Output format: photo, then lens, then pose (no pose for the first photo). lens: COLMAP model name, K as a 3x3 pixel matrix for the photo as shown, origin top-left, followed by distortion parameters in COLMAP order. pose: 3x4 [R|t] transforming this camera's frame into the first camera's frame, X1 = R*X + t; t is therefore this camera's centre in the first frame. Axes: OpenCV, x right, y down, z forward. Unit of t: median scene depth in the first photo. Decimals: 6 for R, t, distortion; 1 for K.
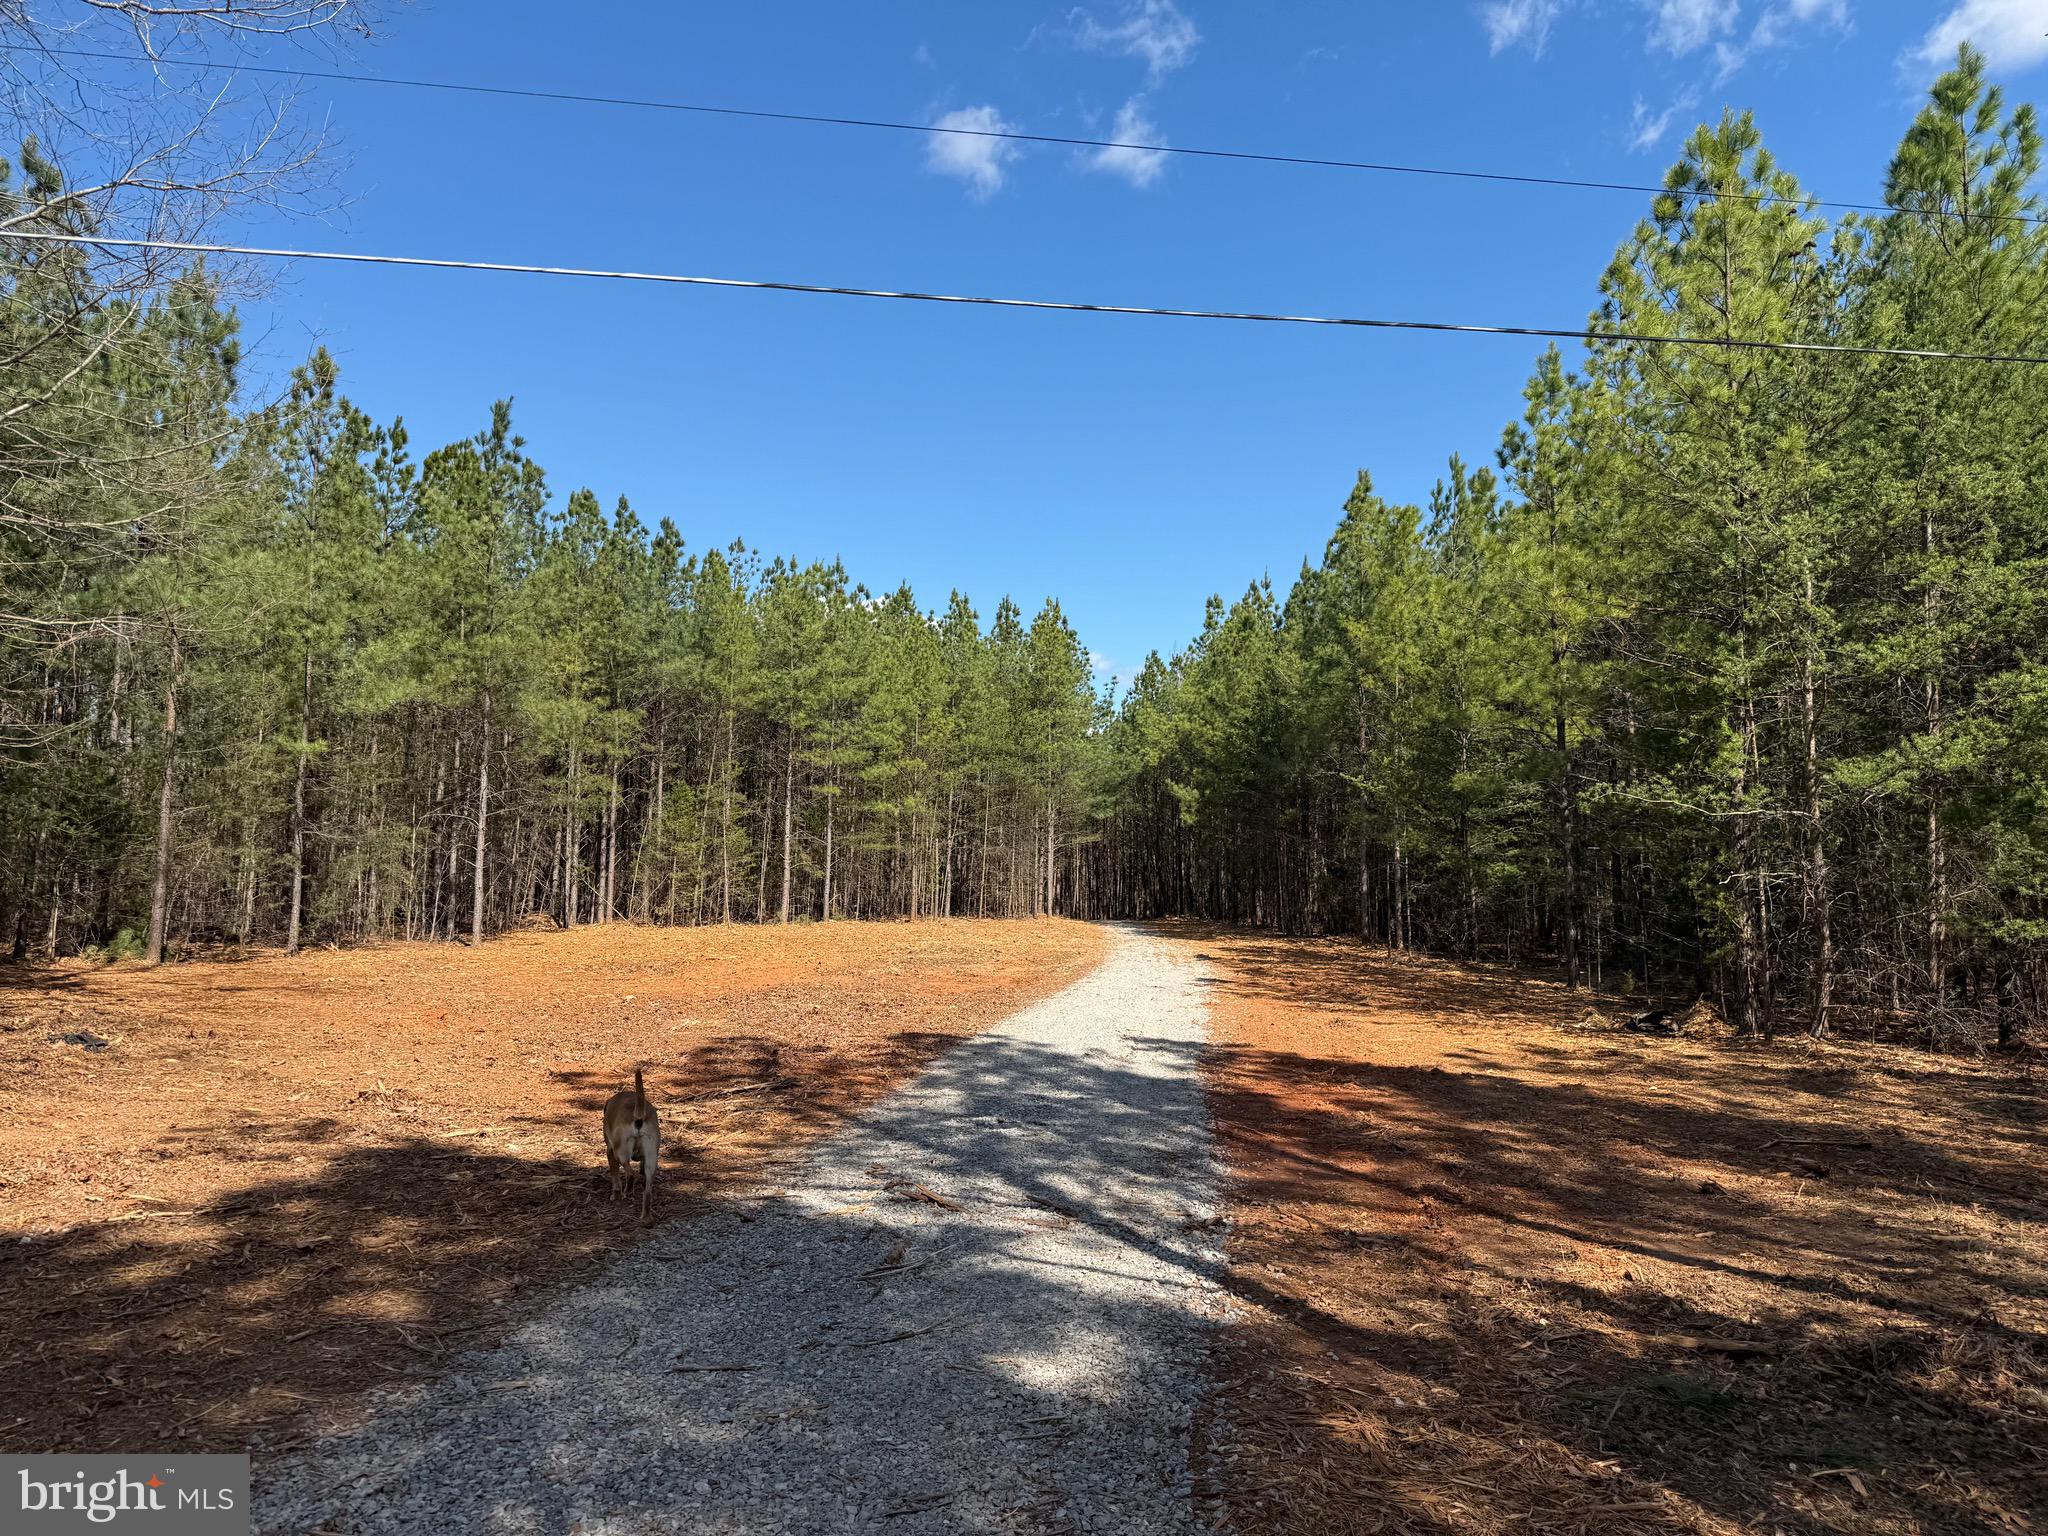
lens RADIAL K [[1437.3, 0, 1026.5], [0, 1437.3, 765.9], [0, 0, 1]] dist [0.084091, -0.011091]
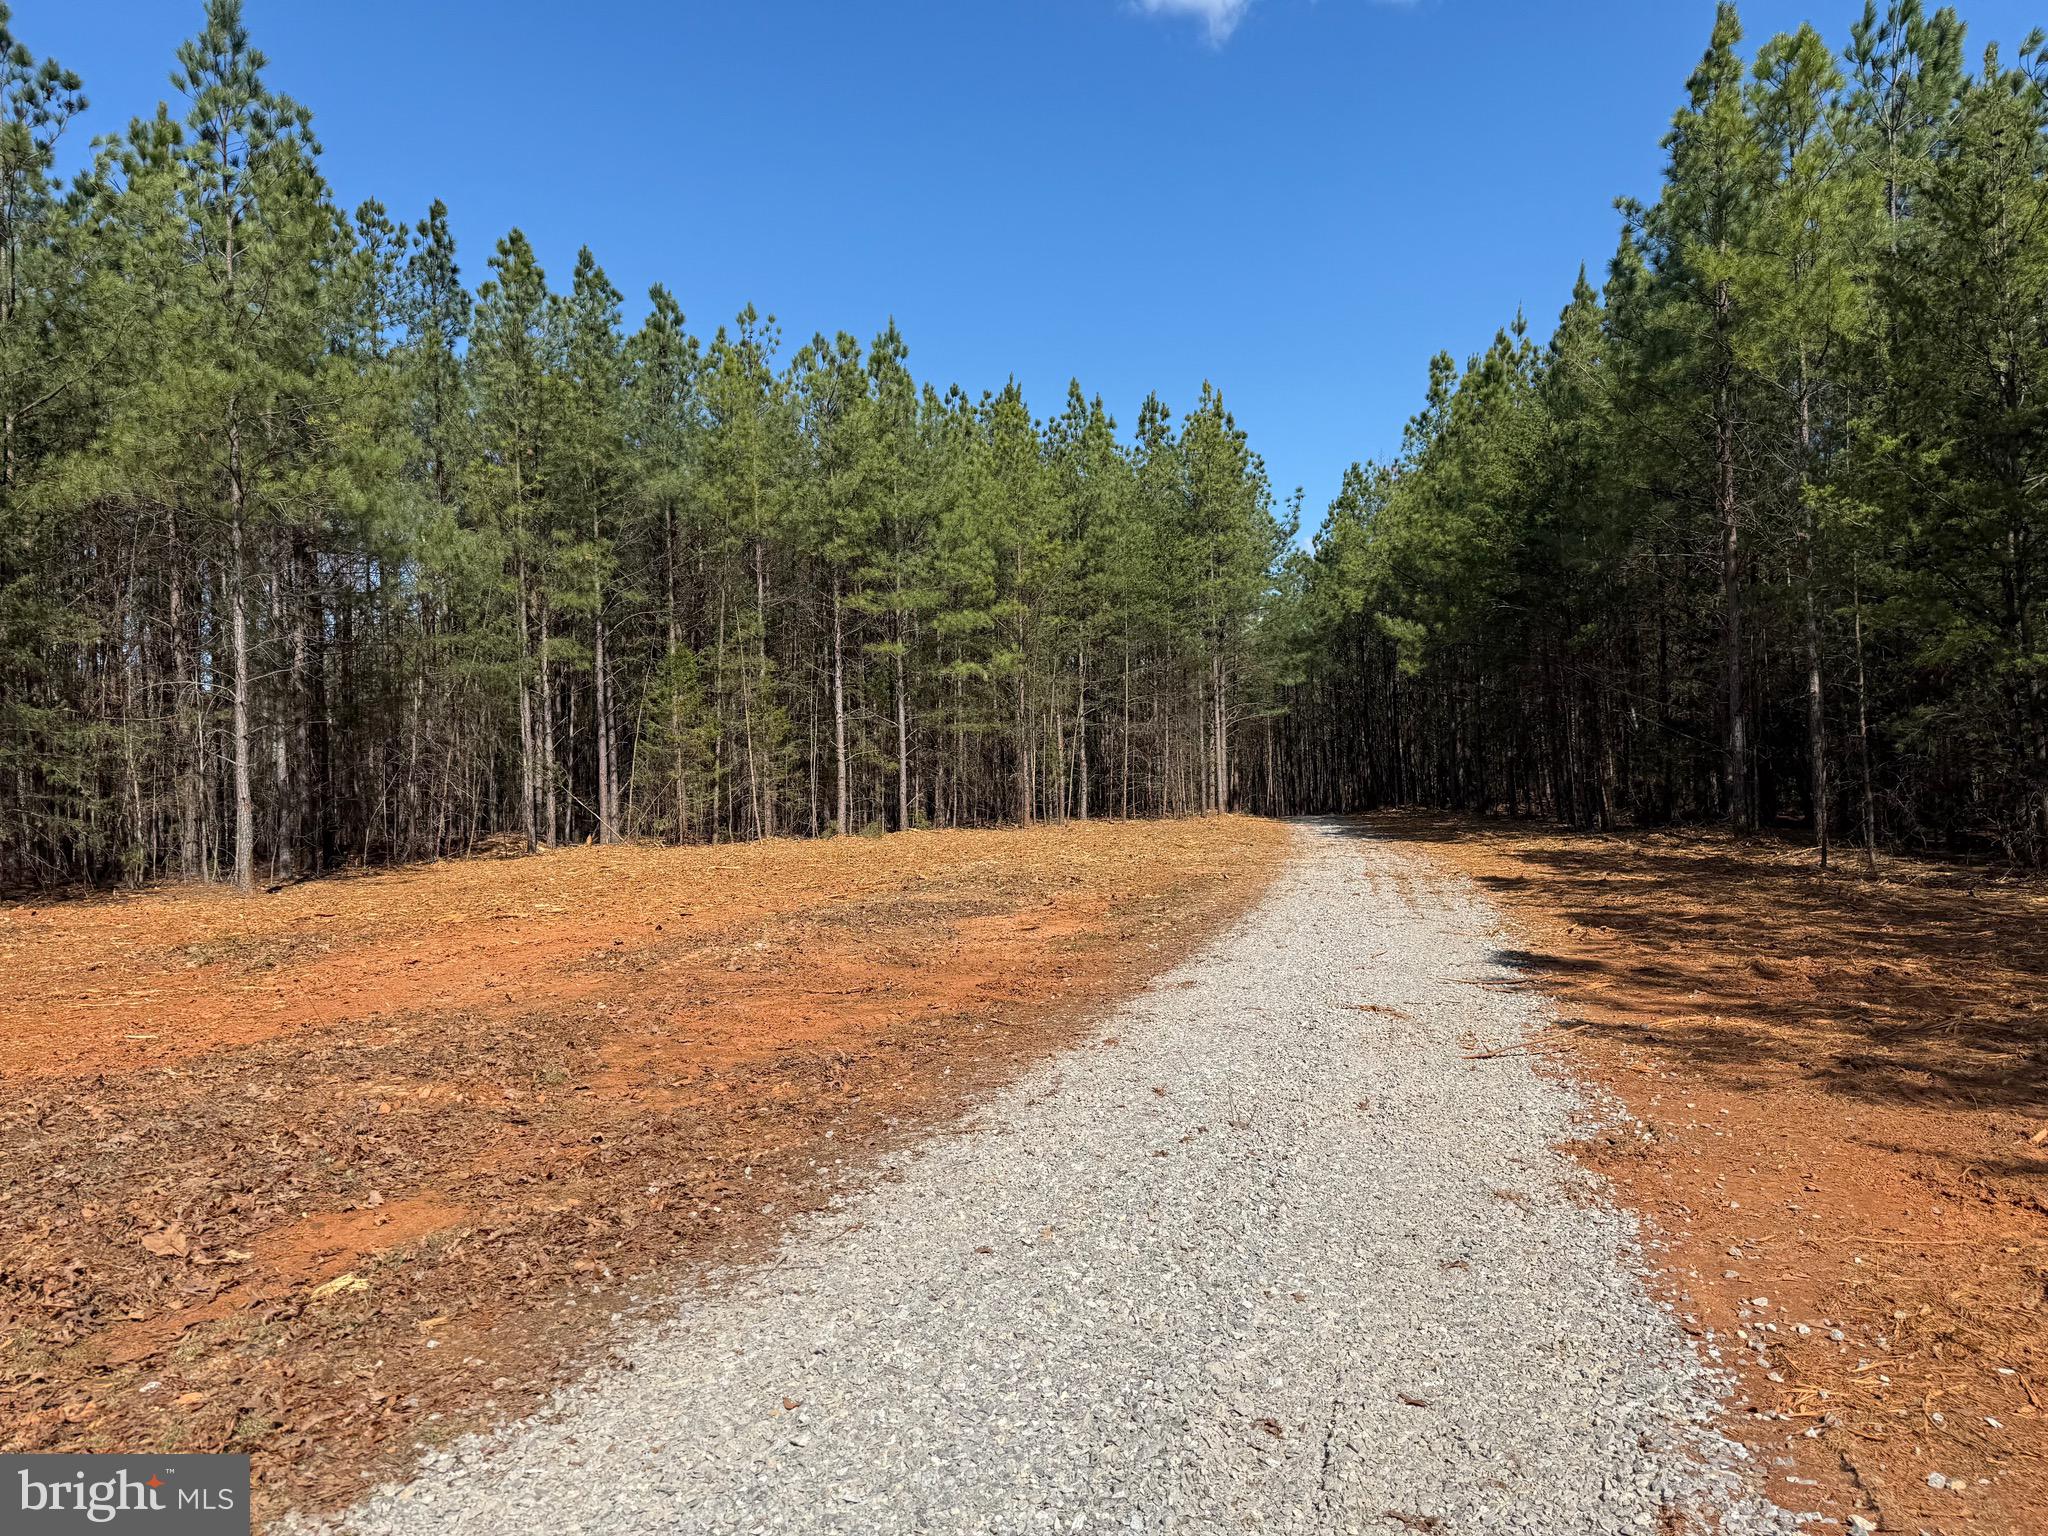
lens RADIAL K [[1437.3, 0, 1022.9], [0, 1437.3, 775.0], [0, 0, 1]] dist [0.084091, -0.011091]
pose [[0.987736, -0.039490, -0.151059, 0.031330], [0.050106, 0.996485, 0.067128, 0.032192], [0.147878, -0.073874, 0.986243, 0.279006]]
